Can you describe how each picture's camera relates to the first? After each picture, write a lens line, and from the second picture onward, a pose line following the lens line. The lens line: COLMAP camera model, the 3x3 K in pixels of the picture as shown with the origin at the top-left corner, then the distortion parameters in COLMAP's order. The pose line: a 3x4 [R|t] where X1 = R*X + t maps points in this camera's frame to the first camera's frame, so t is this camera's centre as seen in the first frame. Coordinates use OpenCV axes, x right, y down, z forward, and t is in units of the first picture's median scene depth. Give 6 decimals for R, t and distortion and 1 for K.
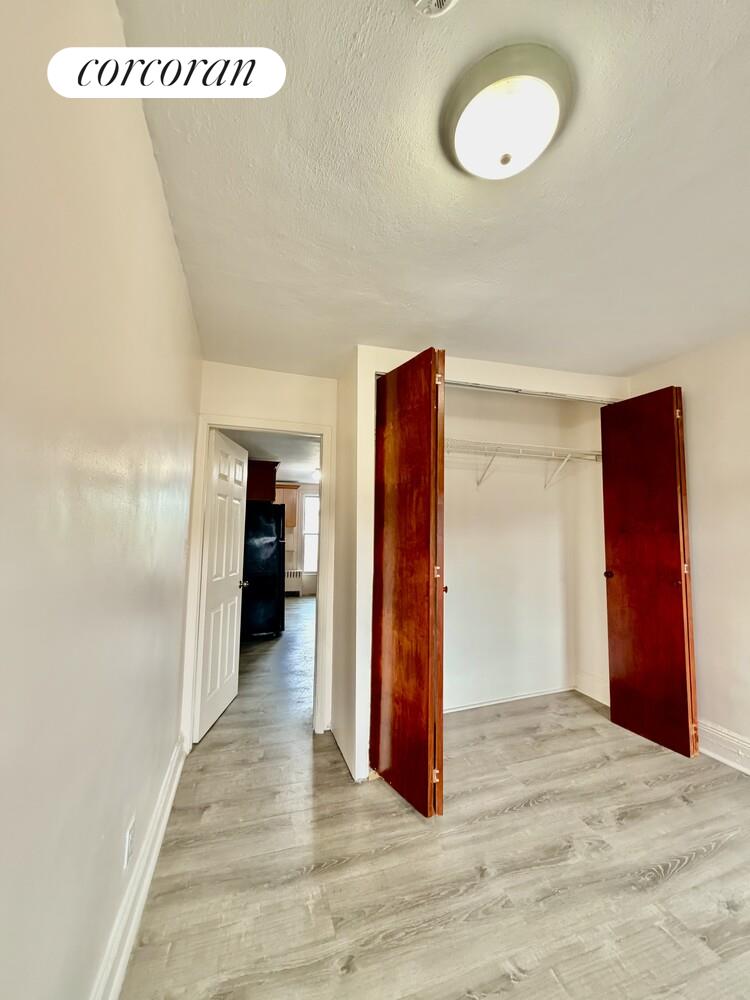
lens RADIAL K [[397.4, 0, 376.3], [0, 397.4, 497.6], [0, 0, 1]] dist [-0.000715, 0.000193]
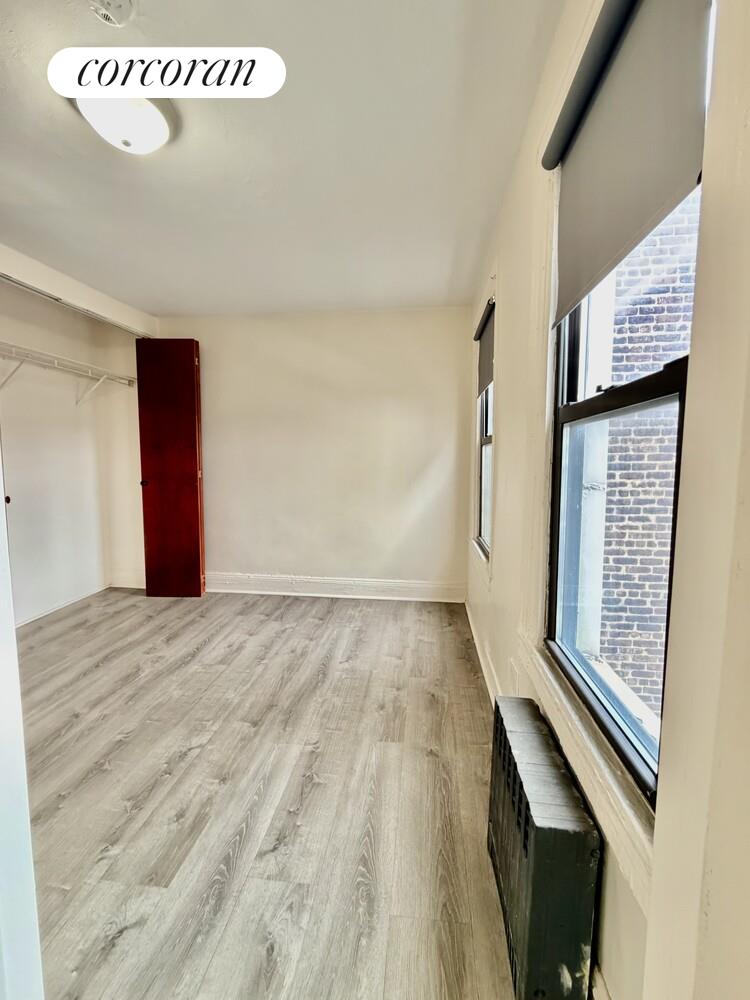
lens RADIAL K [[397.4, 0, 376.3], [0, 397.4, 497.6], [0, 0, 1]] dist [-0.000715, 0.000193]
pose [[0.418508, -0.089956, 0.903747, -0.277164], [-0.079866, 0.987583, 0.135285, 0.018086], [-0.904695, -0.128797, 0.406127, -0.183721]]
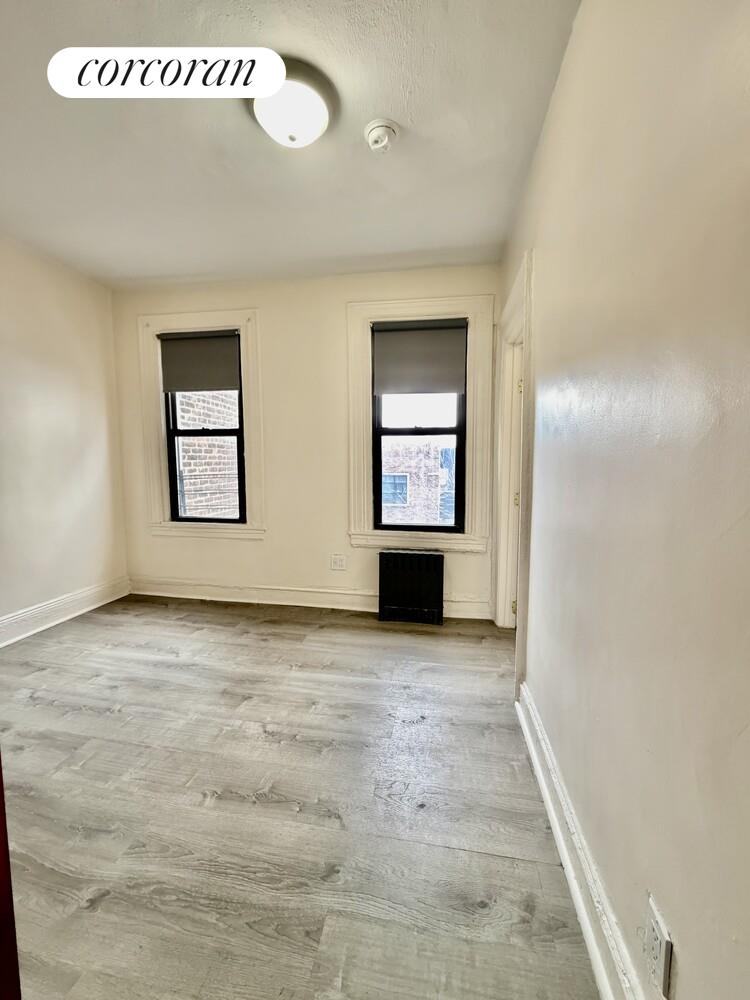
lens RADIAL K [[397.4, 0, 376.3], [0, 397.4, 497.6], [0, 0, 1]] dist [-0.000715, 0.000193]
pose [[-0.888440, -0.051592, 0.456084, -0.288681], [-0.052485, 0.998564, 0.010718, 0.163604], [-0.455982, -0.014415, -0.889872, 0.958702]]
